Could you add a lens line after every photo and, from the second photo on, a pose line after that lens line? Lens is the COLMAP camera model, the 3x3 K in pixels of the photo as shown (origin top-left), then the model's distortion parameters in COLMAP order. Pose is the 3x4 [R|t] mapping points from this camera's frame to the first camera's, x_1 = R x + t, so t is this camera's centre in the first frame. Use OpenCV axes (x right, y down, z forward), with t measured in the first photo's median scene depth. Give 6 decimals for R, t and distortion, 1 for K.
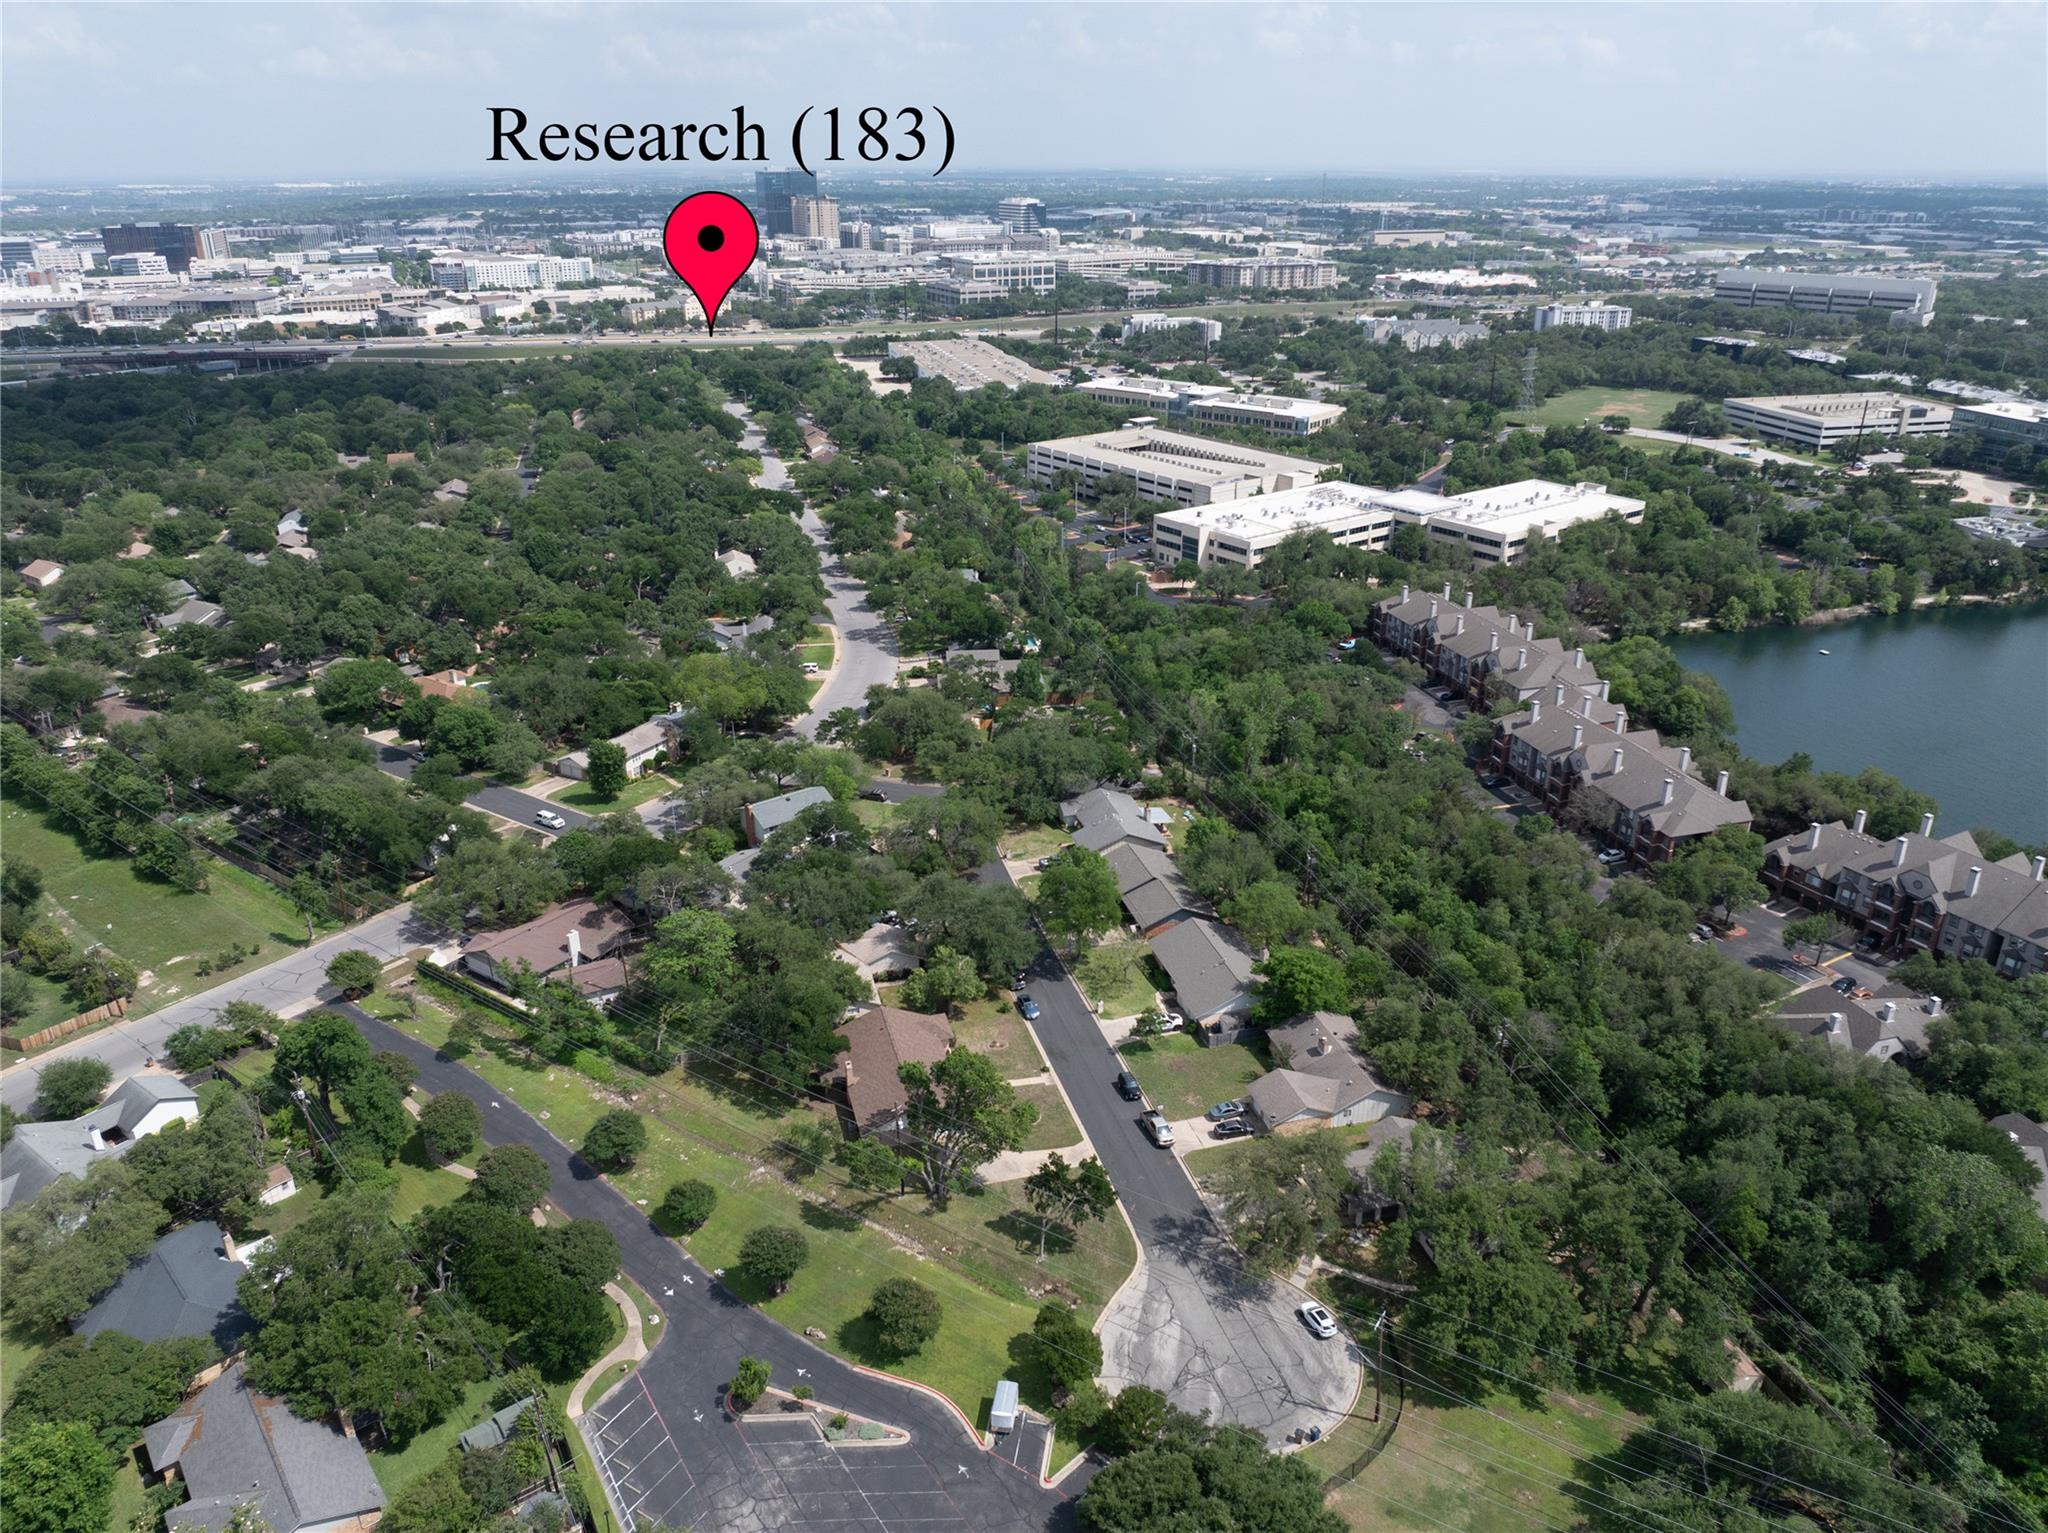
lens RADIAL K [[1428.8, 0, 1026.1], [0, 1428.8, 766.1], [0, 0, 1]] dist [-0.049803, 0.017038]
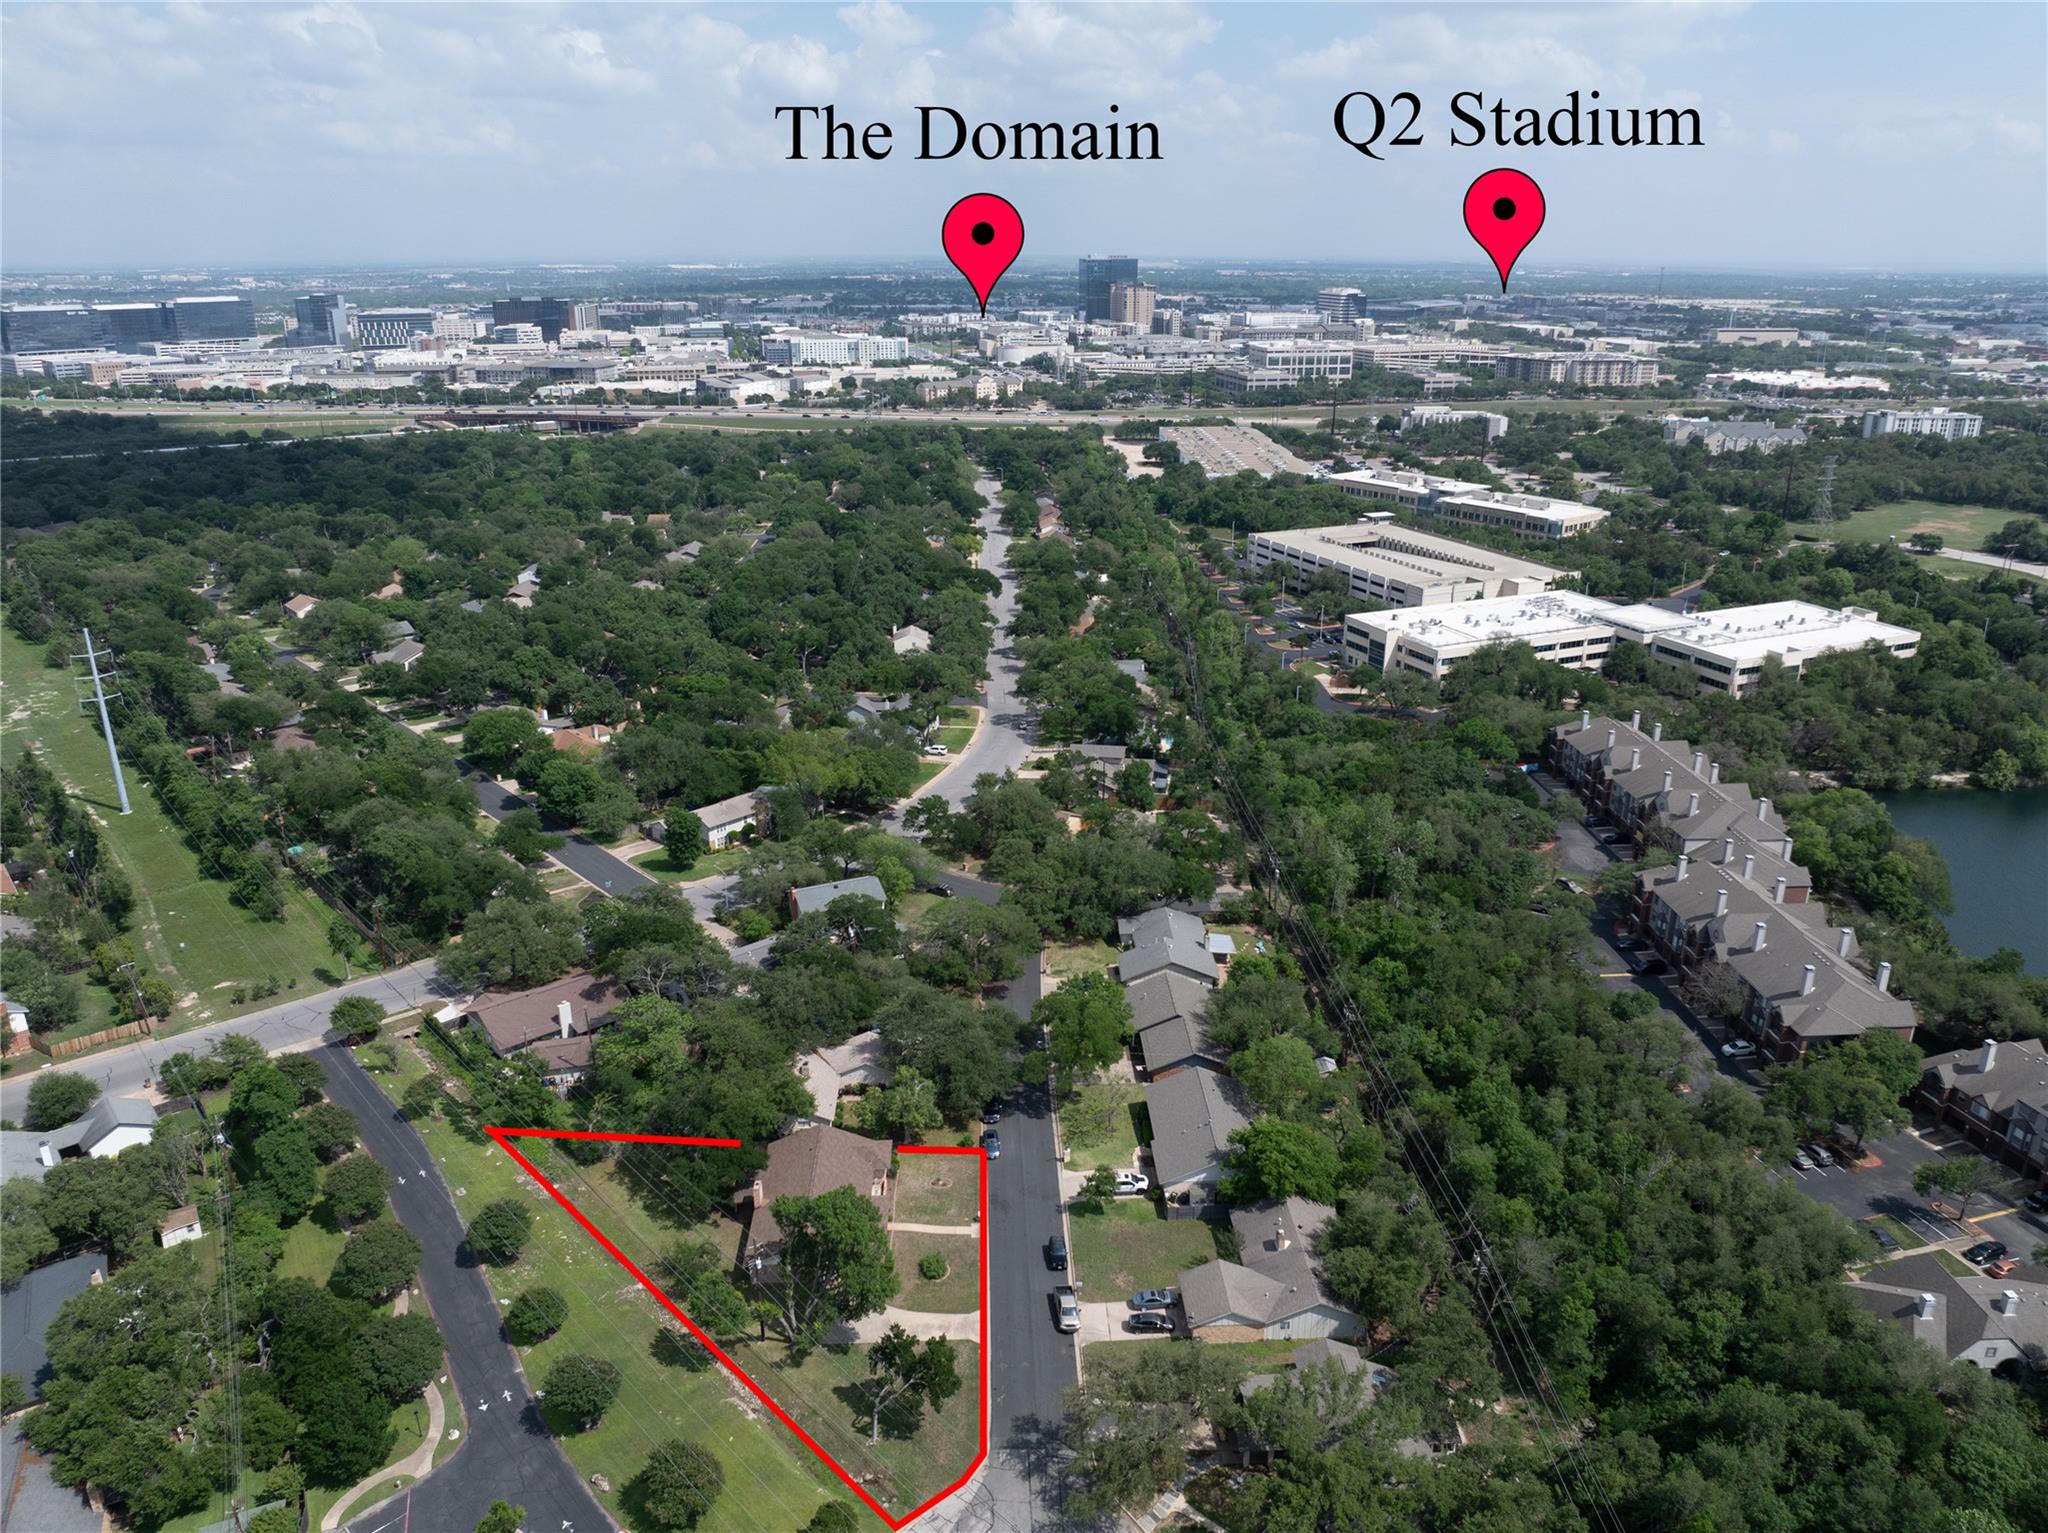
lens RADIAL K [[1428.8, 0, 1019.7], [0, 1428.8, 770.5], [0, 0, 1]] dist [-0.049803, 0.017038]
pose [[0.974134, 0.080122, -0.211290, 0.125514], [-0.091160, 0.994907, -0.043013, -0.020724], [0.206768, 0.061162, 0.976476, 0.063537]]
